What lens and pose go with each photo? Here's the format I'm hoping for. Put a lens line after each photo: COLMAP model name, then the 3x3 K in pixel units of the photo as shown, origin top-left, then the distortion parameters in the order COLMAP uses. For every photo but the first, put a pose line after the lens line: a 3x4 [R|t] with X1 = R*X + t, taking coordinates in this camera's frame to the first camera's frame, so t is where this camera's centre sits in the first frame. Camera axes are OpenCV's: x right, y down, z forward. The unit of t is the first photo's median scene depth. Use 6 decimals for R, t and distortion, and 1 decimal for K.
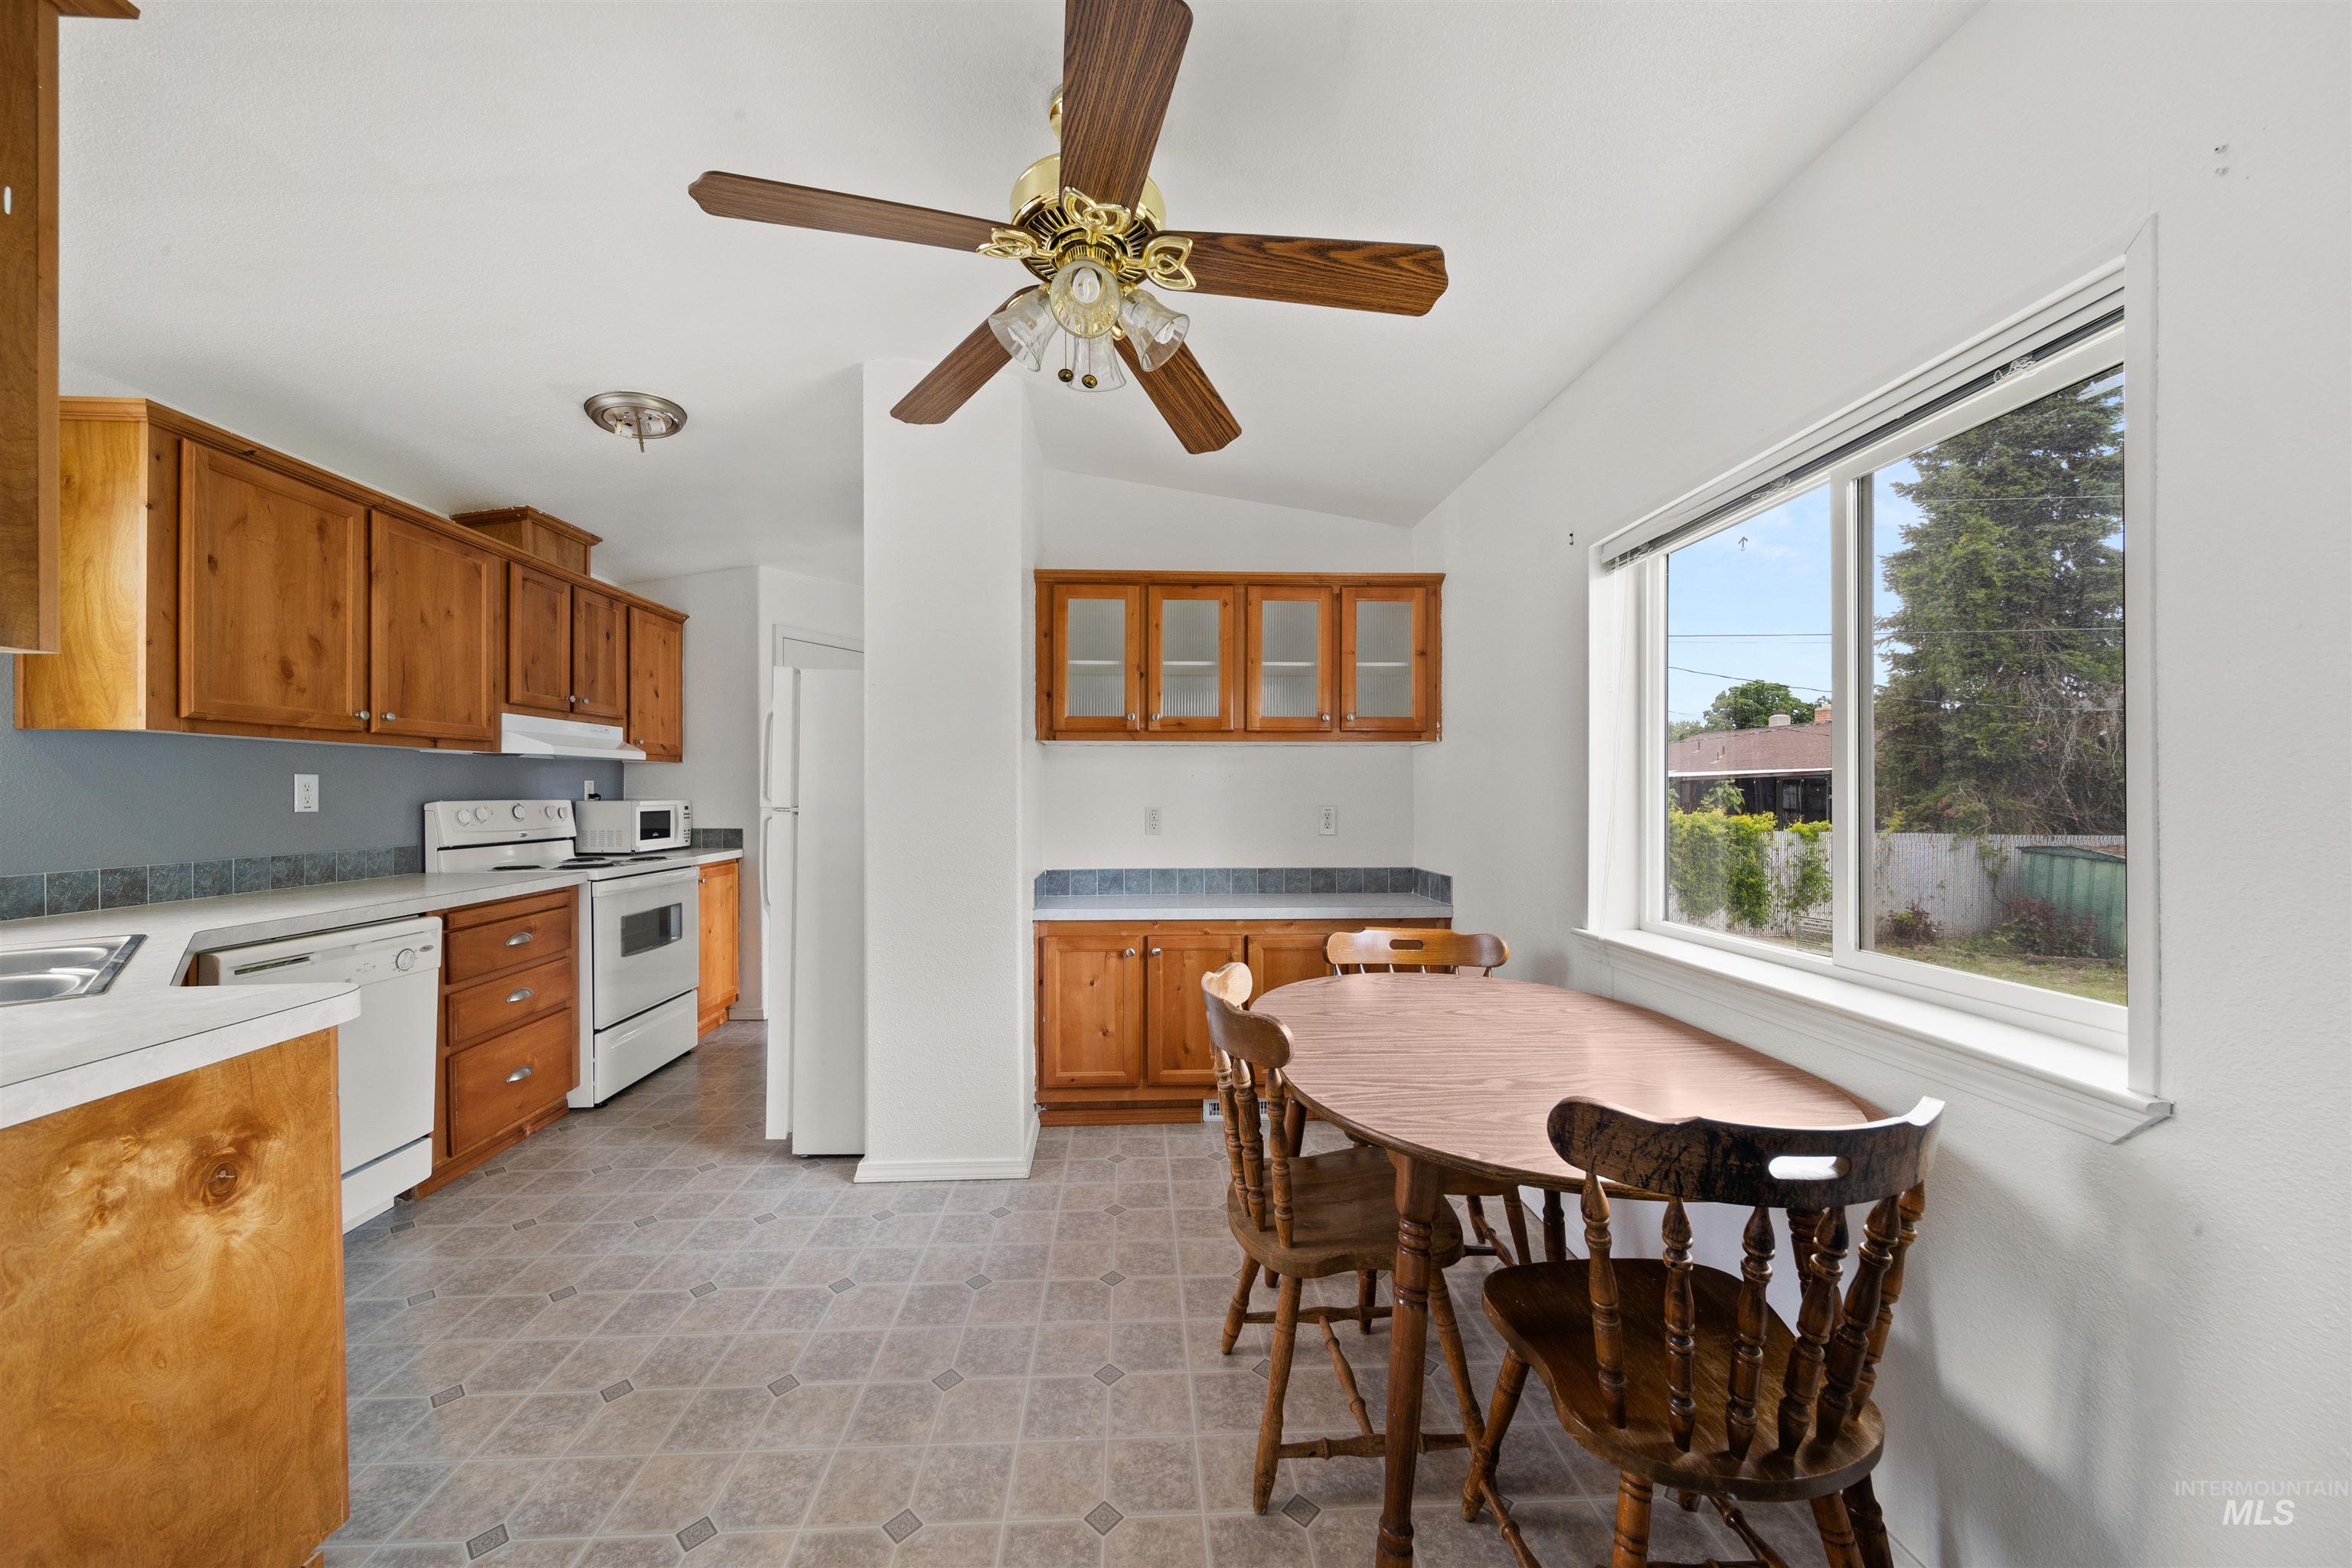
lens RADIAL K [[846.2, 0, 1165.1], [0, 846.2, 790.1], [0, 0, 1]] dist [0.009464, -0.000155]
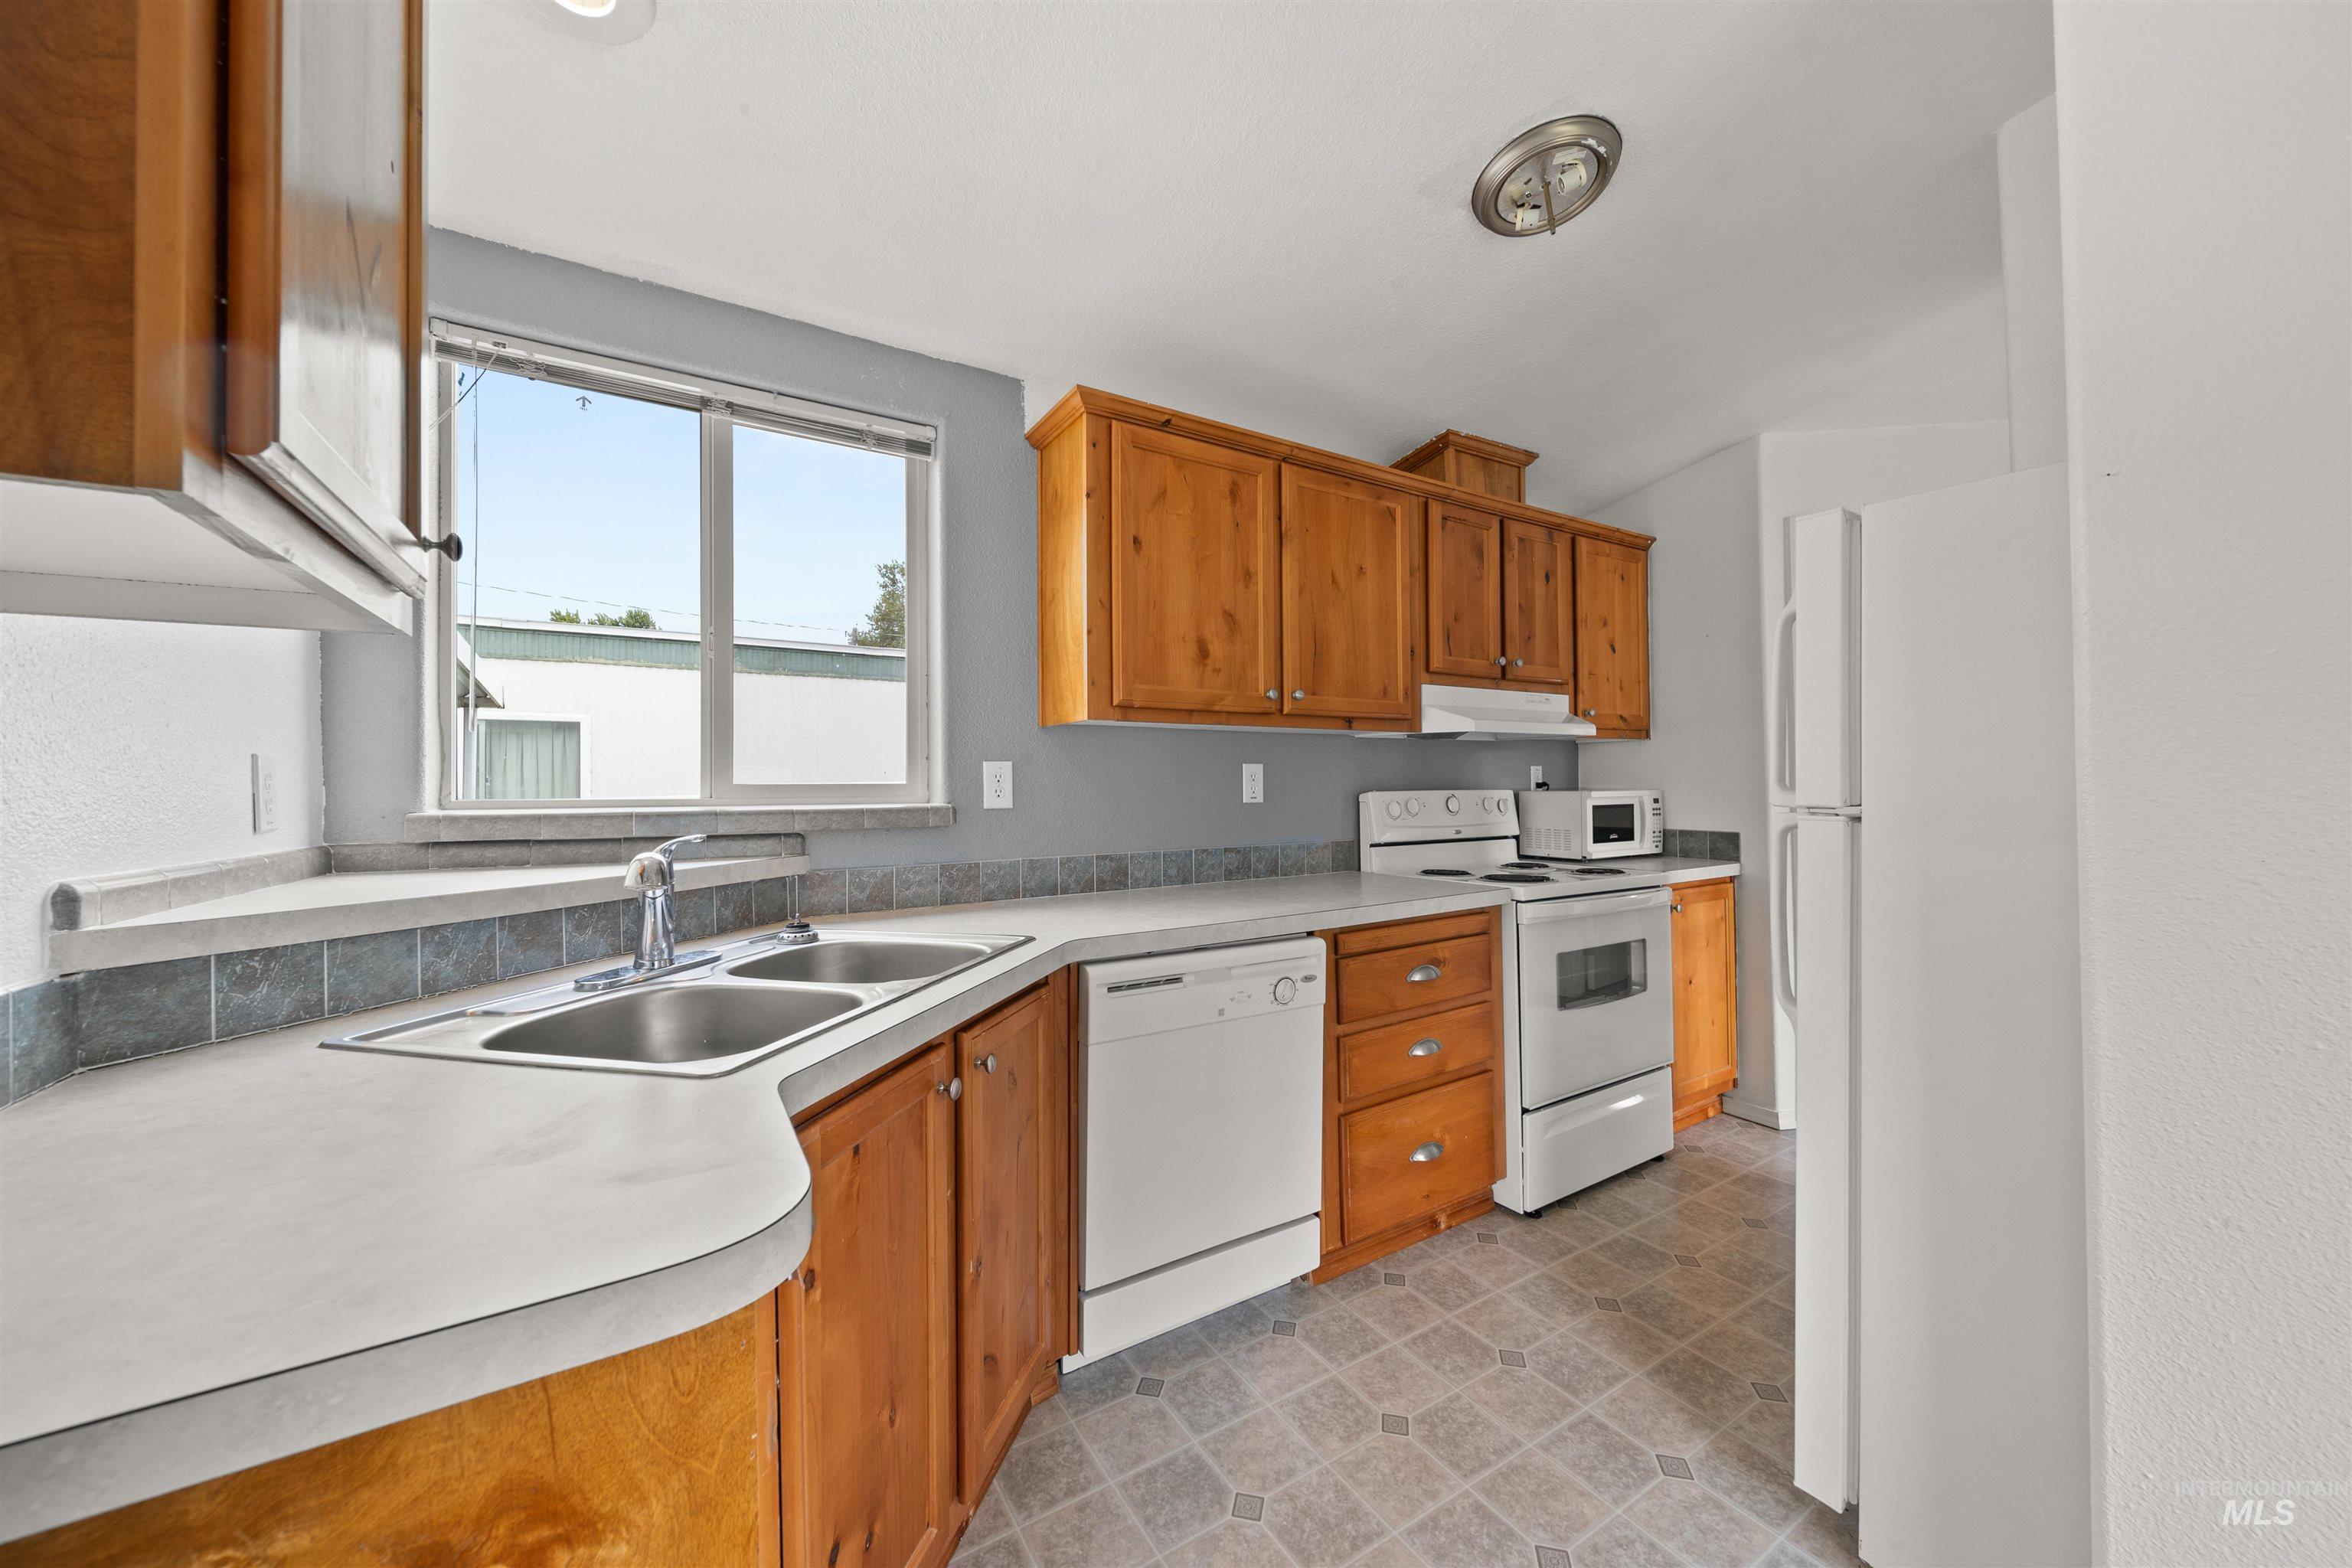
lens RADIAL K [[828.2, 0, 1170.9], [0, 828.2, 777.1], [0, 0, 1]] dist [-0.008133, -0.000096]
pose [[0.481136, -0.013406, -0.876543, -0.215319], [0.010968, 0.999897, -0.009272, 0.004000], [0.876577, -0.005153, 0.481234, 0.442027]]
